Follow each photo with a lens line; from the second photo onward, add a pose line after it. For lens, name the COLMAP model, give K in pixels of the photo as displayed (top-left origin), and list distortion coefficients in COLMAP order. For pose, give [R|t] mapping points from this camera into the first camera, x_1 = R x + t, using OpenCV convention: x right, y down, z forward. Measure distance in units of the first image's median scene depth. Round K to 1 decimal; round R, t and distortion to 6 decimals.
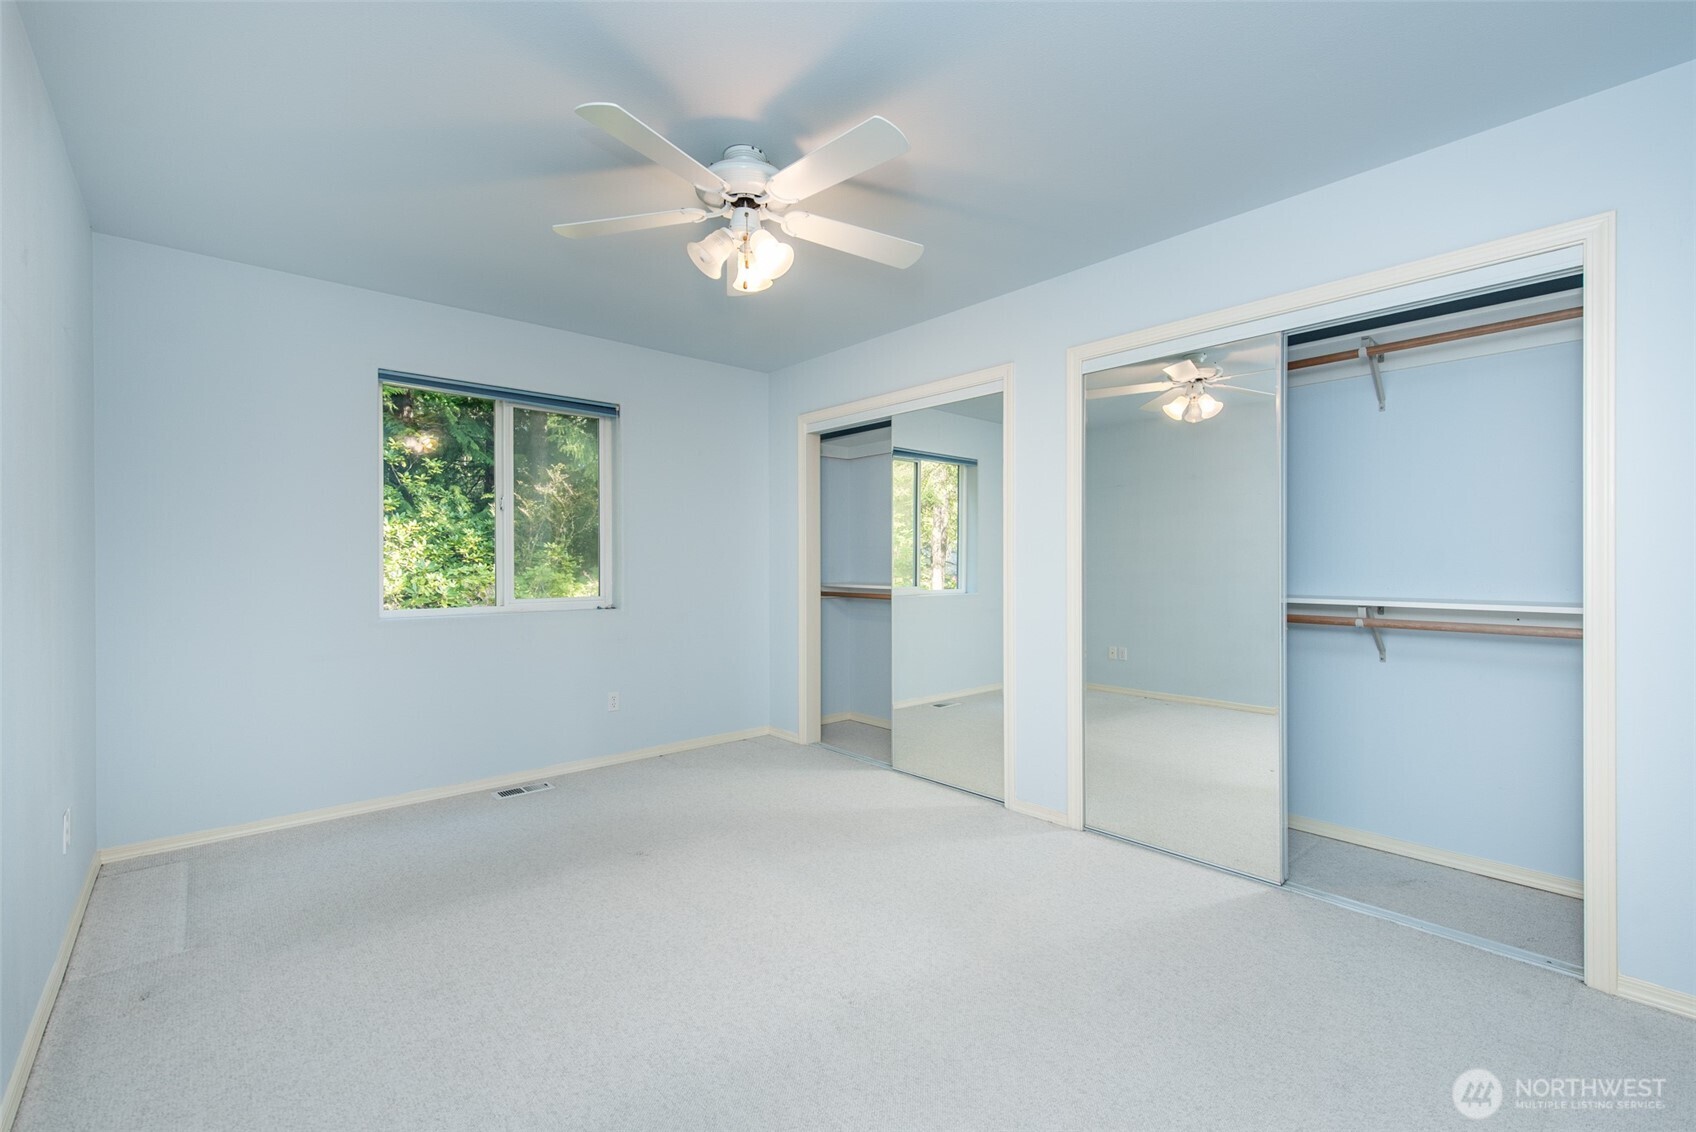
lens RADIAL K [[737.9, 0, 853.5], [0, 737.9, 568.3], [0, 0, 1]] dist [0.002250, -0.000871]
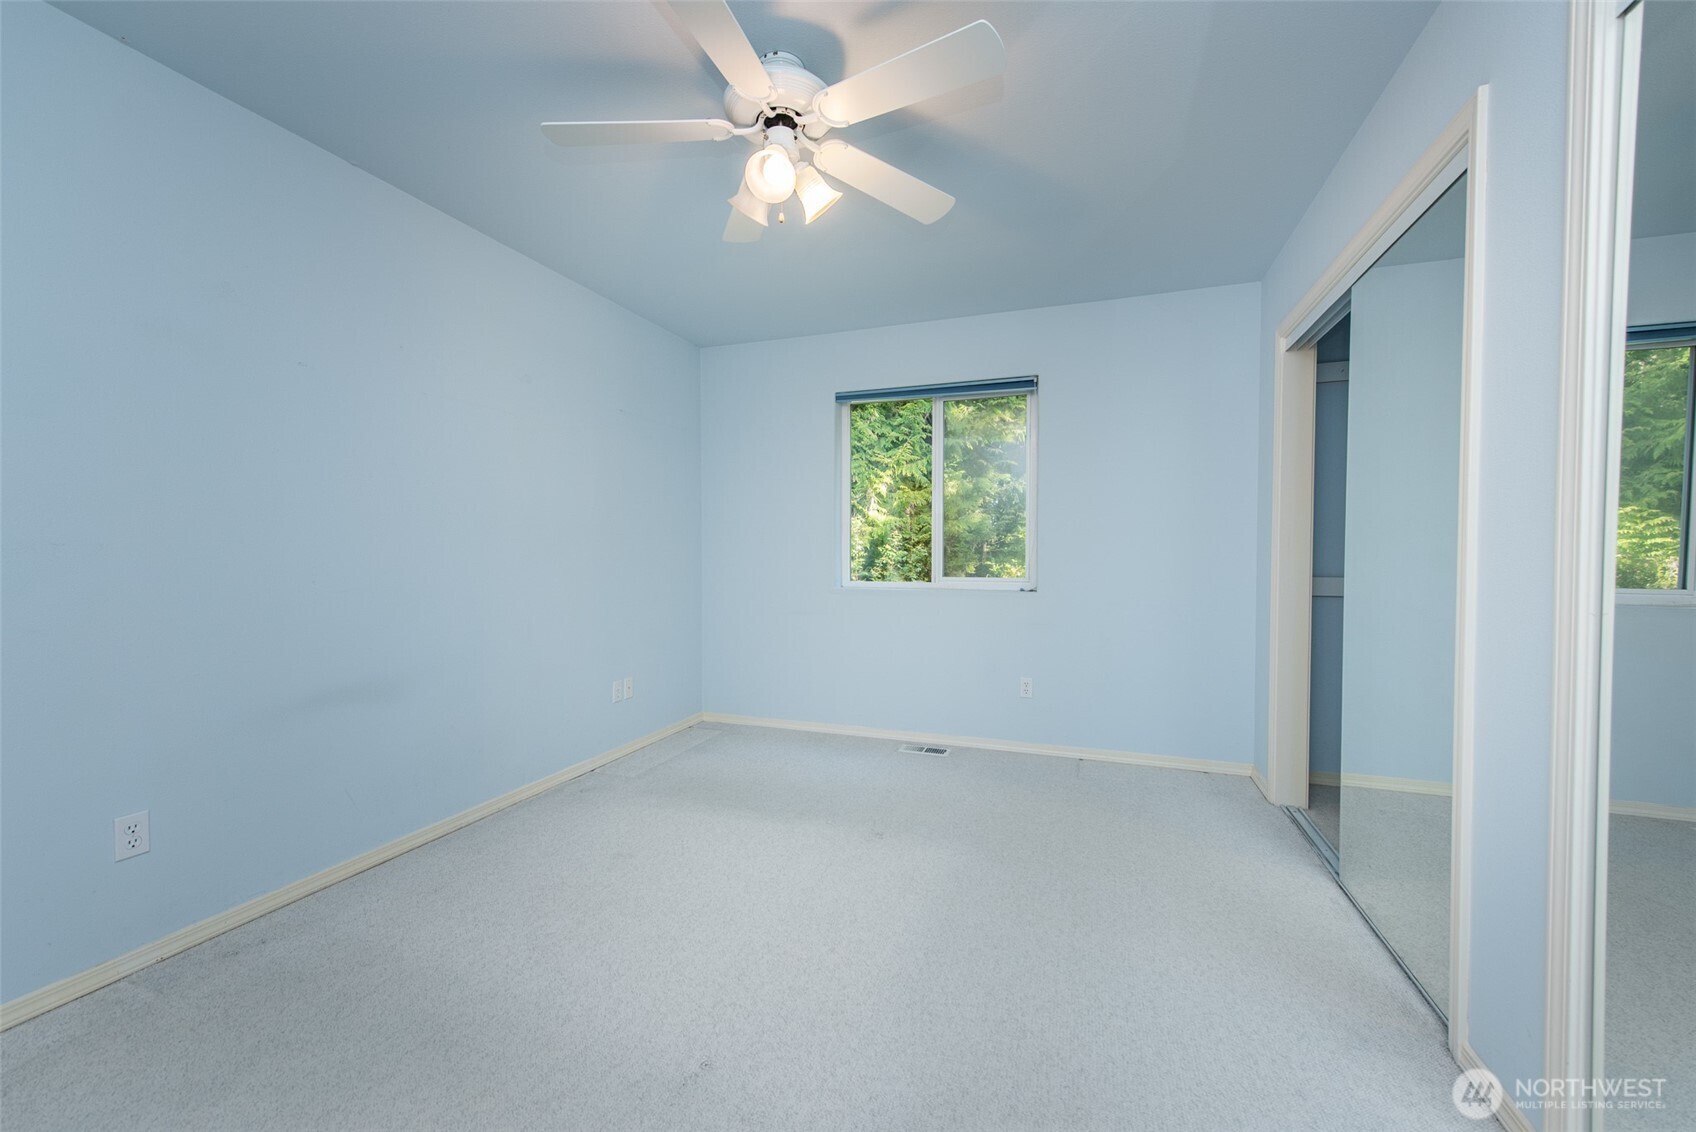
lens RADIAL K [[676.7, 0, 848.0], [0, 676.7, 566.0], [0, 0, 1]] dist [0.007290, -0.000057]
pose [[0.469050, 0.021561, -0.882909, 0.403443], [-0.011107, 0.999767, 0.018514, 0.009725], [0.883102, 0.001123, 0.469180, 0.448974]]
